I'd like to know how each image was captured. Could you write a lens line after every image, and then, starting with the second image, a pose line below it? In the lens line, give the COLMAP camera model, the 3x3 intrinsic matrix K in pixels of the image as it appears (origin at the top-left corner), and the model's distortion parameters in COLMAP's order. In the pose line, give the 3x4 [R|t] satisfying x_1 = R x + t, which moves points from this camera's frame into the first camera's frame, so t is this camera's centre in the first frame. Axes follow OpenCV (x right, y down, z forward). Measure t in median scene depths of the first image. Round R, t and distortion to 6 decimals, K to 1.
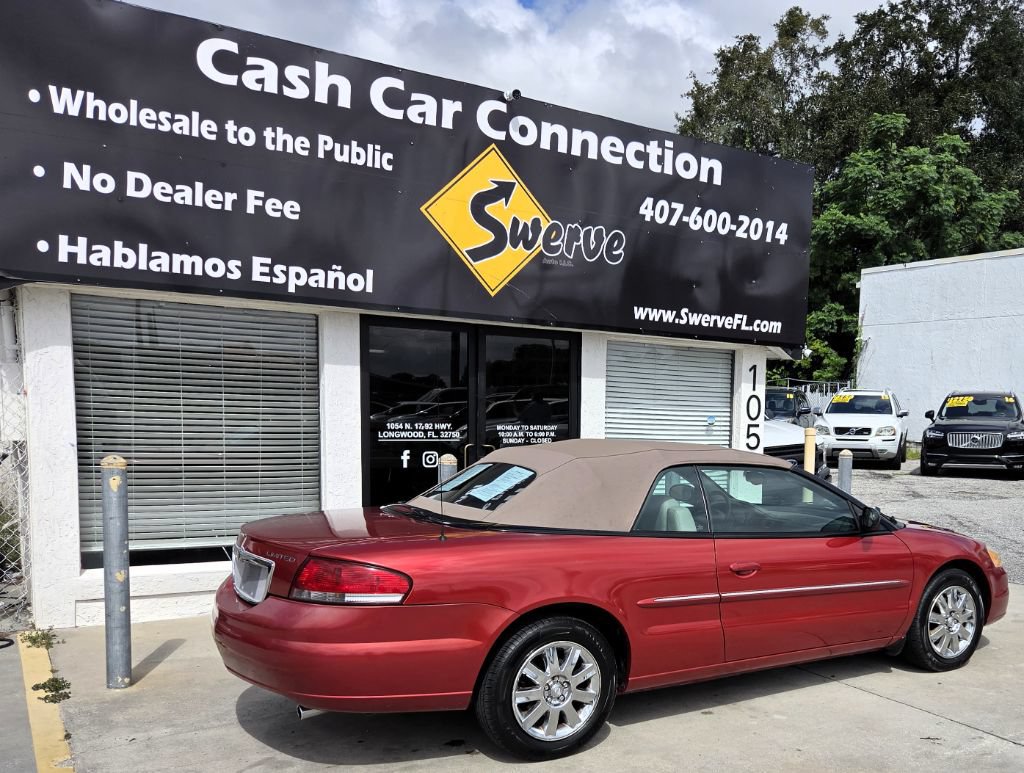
lens RADIAL K [[1010.6, 0, 703.1], [0, 1010.6, 483.2], [0, 0, 1]] dist [0.065729, -0.051393]
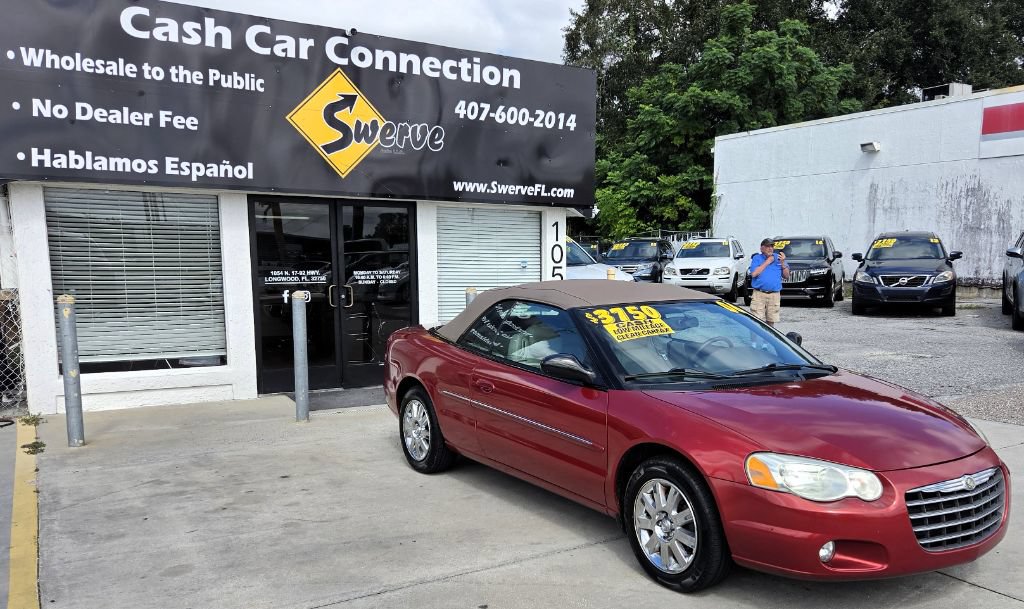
lens RADIAL K [[881.4, 0, 586.2], [0, 881.4, 349.7], [0, 0, 1]] dist [0.067971, -0.047185]
pose [[0.997936, -0.019718, -0.061108, 0.195309], [0.021544, 0.999337, 0.029365, 0.022599], [0.060489, -0.030621, 0.997699, -0.201383]]
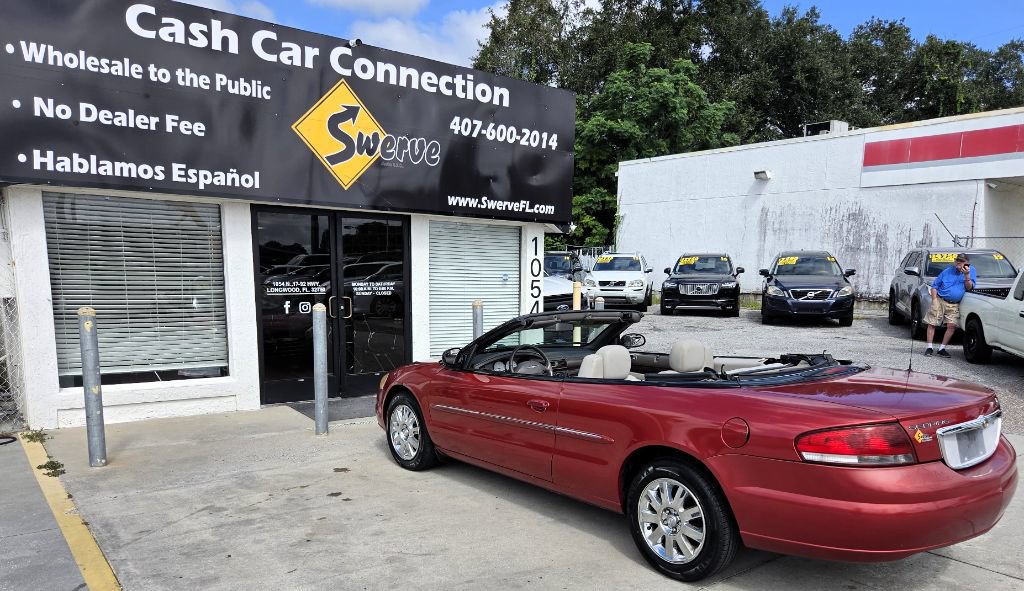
lens RADIAL K [[765.7, 0, 544.7], [0, 765.7, 371.8], [0, 0, 1]] dist [0.065482, -0.055126]
pose [[0.998645, -0.018929, 0.048469, 0.010223], [0.015901, 0.997943, 0.062112, 0.004503], [-0.049545, -0.061257, 0.996892, -0.088696]]
